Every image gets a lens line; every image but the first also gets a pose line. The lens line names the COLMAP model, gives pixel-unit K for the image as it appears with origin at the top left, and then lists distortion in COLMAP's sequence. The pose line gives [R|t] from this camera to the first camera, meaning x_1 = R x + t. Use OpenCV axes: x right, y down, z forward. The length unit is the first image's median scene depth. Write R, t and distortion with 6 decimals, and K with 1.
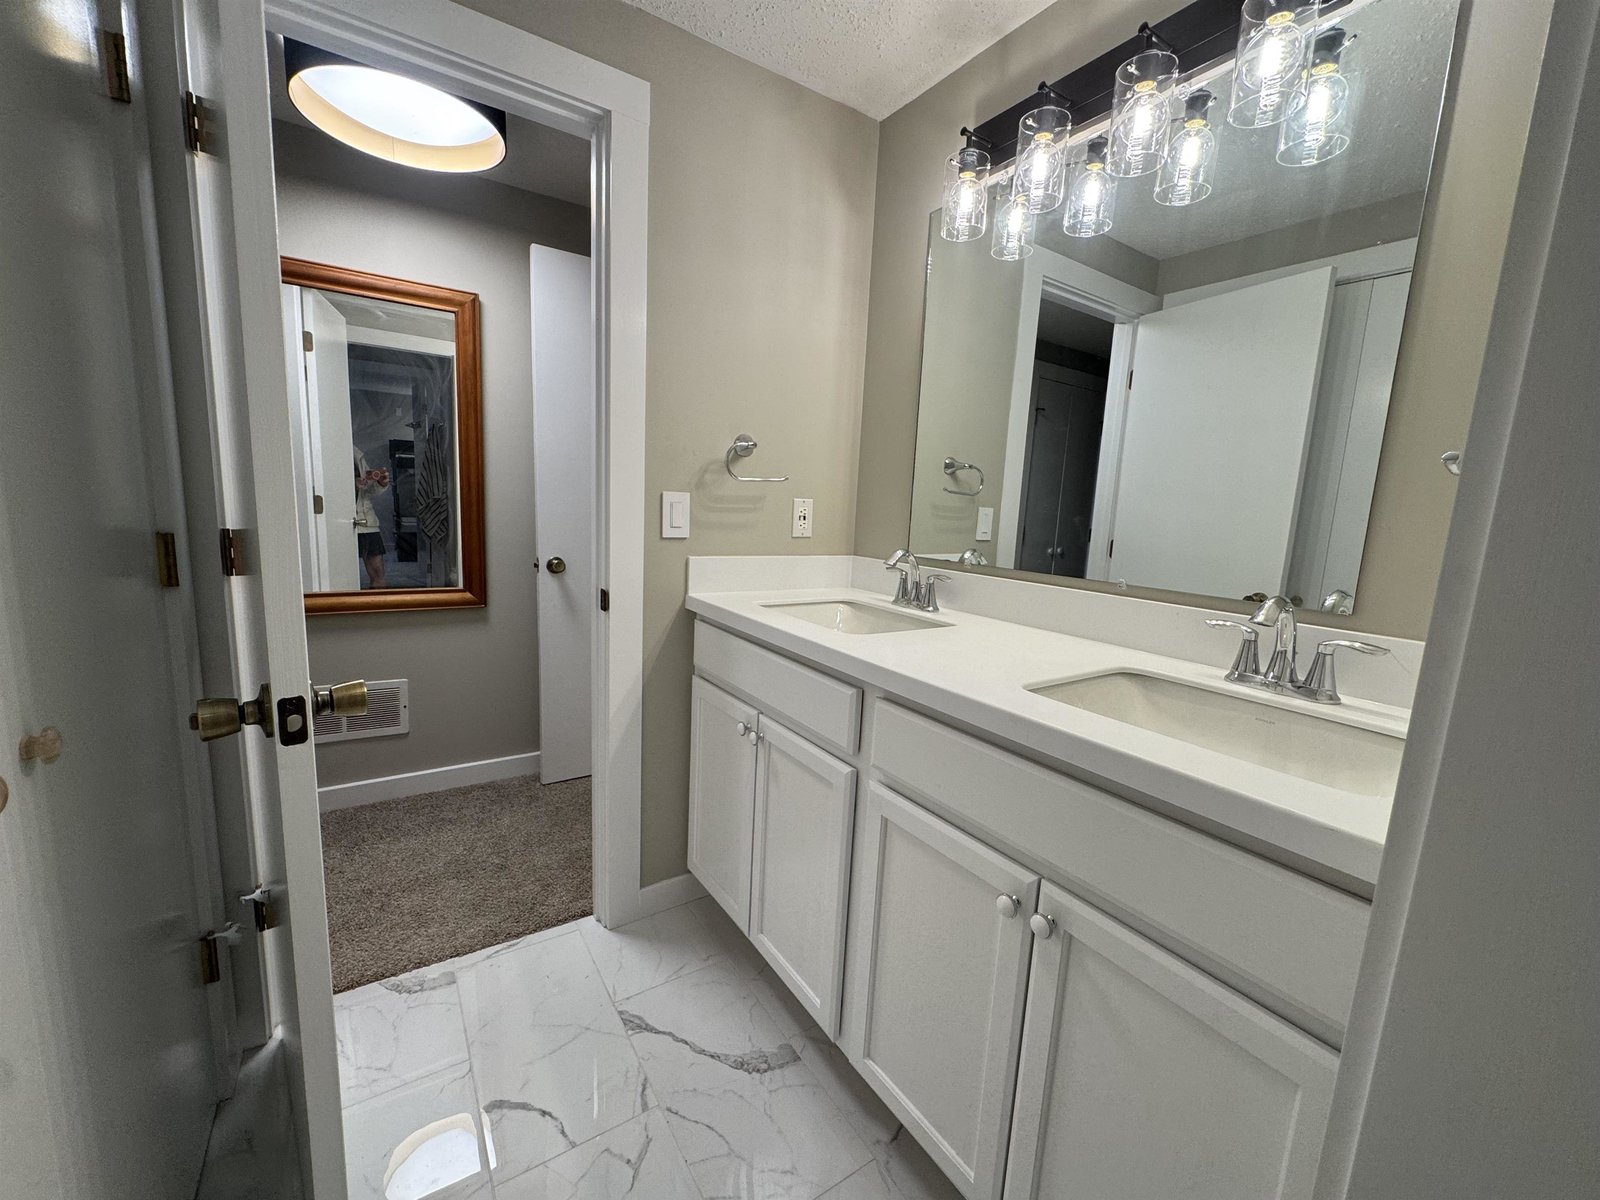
lens RADIAL K [[638.5, 0, 797.9], [0, 638.5, 601.7], [0, 0, 1]] dist [-0.002315, -0.000170]
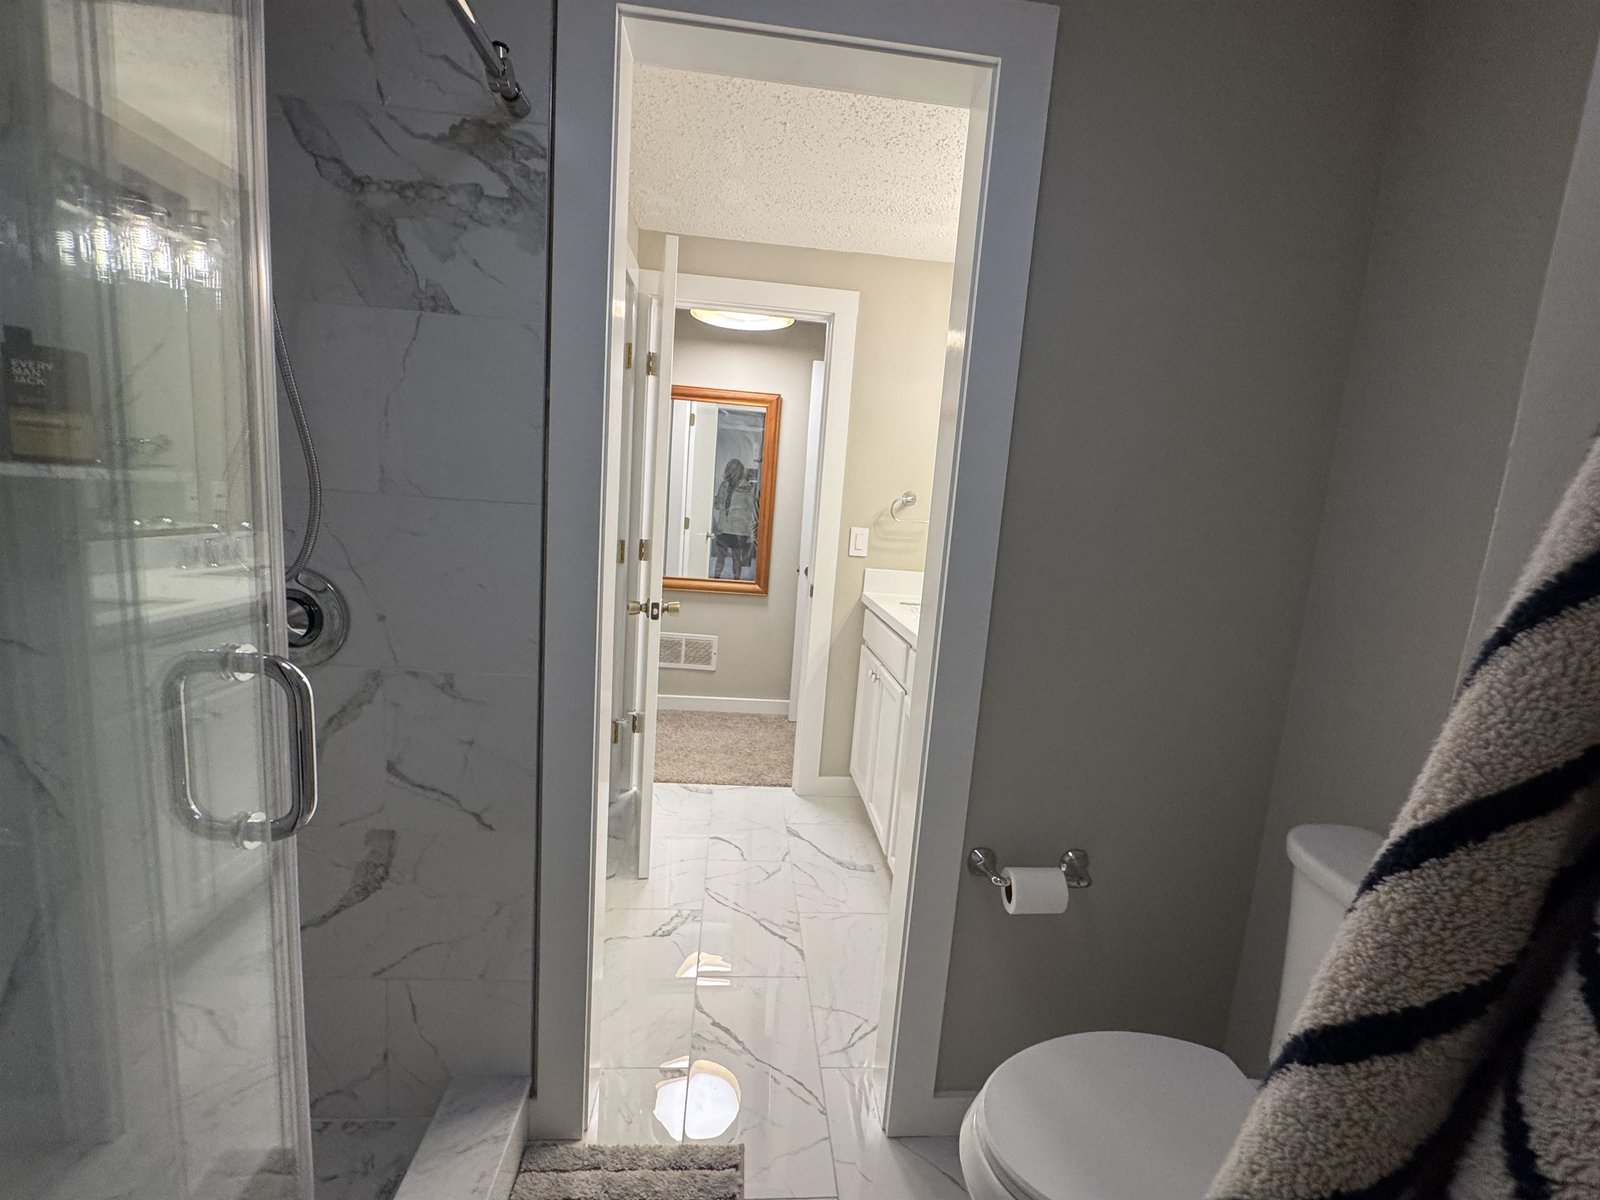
lens RADIAL K [[697.0, 0, 800.3], [0, 697.0, 610.1], [0, 0, 1]] dist [-0.000981, 0.000364]
pose [[0.877949, 0.093060, -0.469622, 0.501102], [-0.106688, 0.994290, -0.002423, 0.052322], [0.466715, 0.052230, 0.882864, -0.583766]]
